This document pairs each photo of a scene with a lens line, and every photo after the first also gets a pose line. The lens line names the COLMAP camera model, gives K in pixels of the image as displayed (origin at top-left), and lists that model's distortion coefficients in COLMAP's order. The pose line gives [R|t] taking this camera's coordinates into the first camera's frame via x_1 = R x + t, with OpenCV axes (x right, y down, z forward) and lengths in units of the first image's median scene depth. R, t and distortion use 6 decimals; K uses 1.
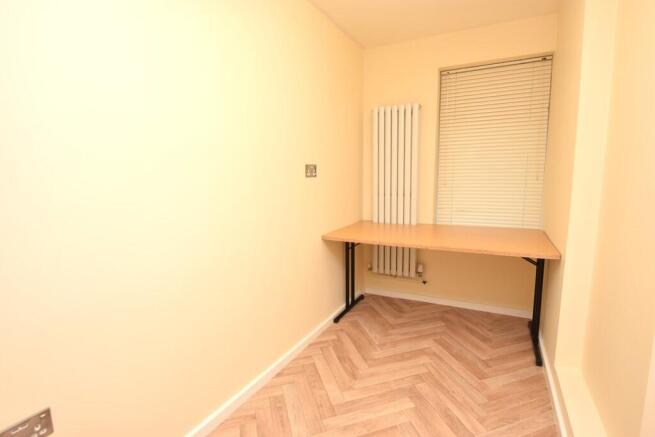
lens RADIAL K [[309.4, 0, 327.0], [0, 309.4, 217.6], [0, 0, 1]] dist [-0.002415, 0.000107]
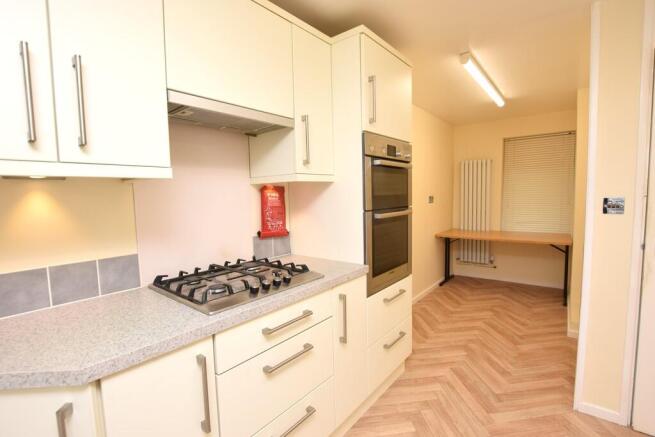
lens RADIAL K [[303.2, 0, 329.2], [0, 303.2, 217.7], [0, 0, 1]] dist [0.000031, -0.000380]
pose [[0.985397, 0.009401, -0.170014, -0.287166], [-0.019597, 0.998101, -0.058394, 0.066640], [0.169142, 0.060873, 0.983710, -0.761645]]
